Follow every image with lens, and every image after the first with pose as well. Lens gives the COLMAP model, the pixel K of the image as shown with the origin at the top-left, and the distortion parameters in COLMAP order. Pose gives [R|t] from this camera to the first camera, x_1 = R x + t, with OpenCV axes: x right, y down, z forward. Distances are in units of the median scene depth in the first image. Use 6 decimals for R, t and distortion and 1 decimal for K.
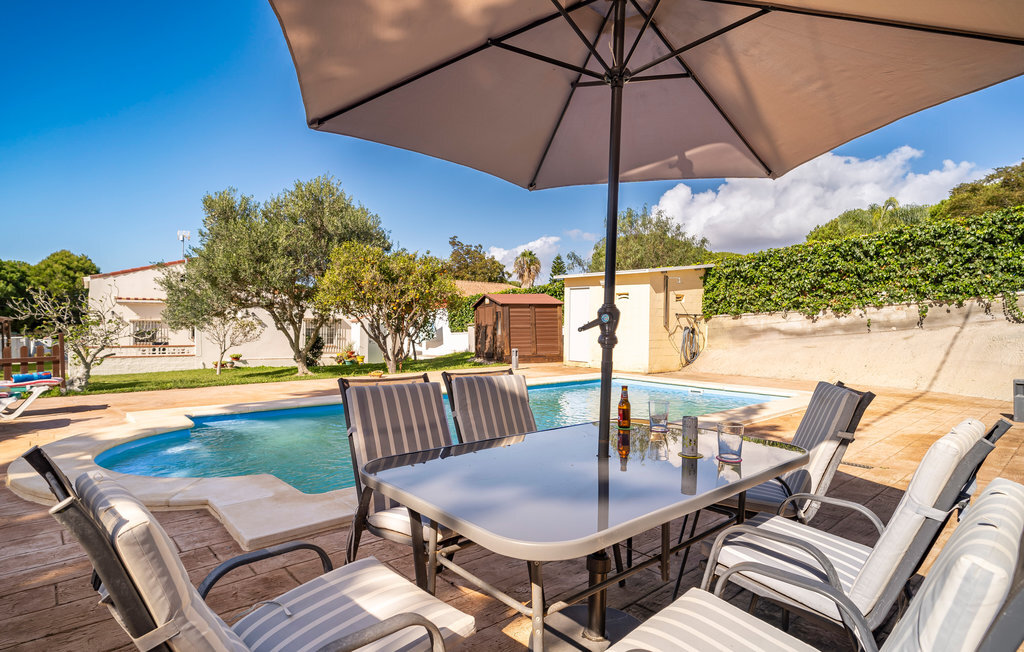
lens RADIAL K [[526.9, 0, 506.5], [0, 526.9, 324.5], [0, 0, 1]] dist [-0.000155, 0.000296]
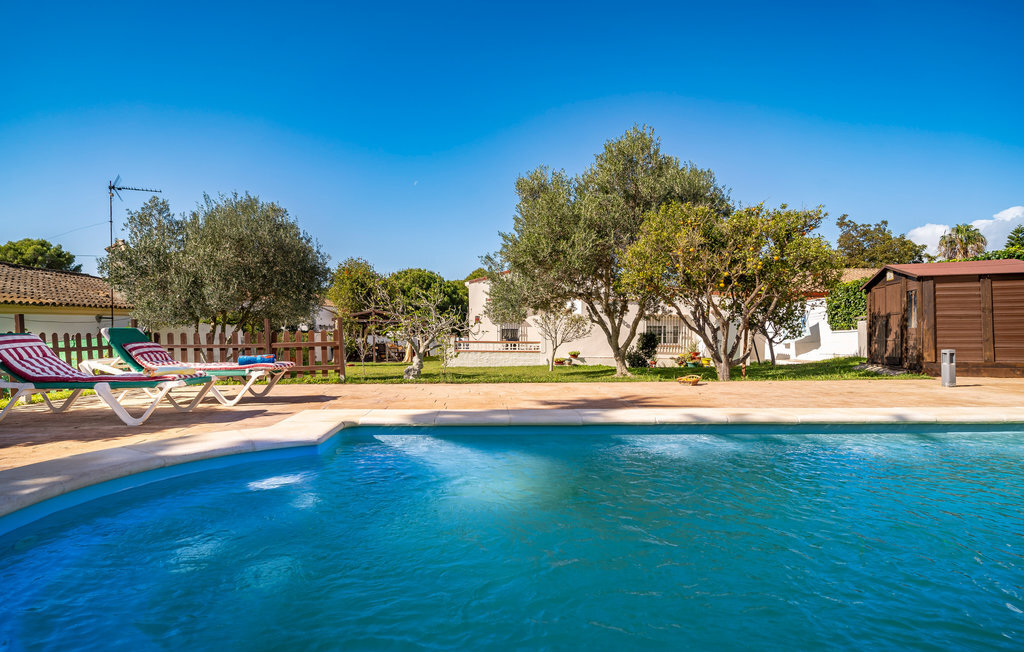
lens RADIAL K [[526.9, 0, 516.0], [0, 526.9, 334.2], [0, 0, 1]] dist [-0.000155, 0.000296]
pose [[0.790303, 0.005392, -0.612693, -0.003517], [0.001465, 0.999942, 0.010689, 0.018506], [0.612715, -0.009345, 0.790249, 0.221631]]
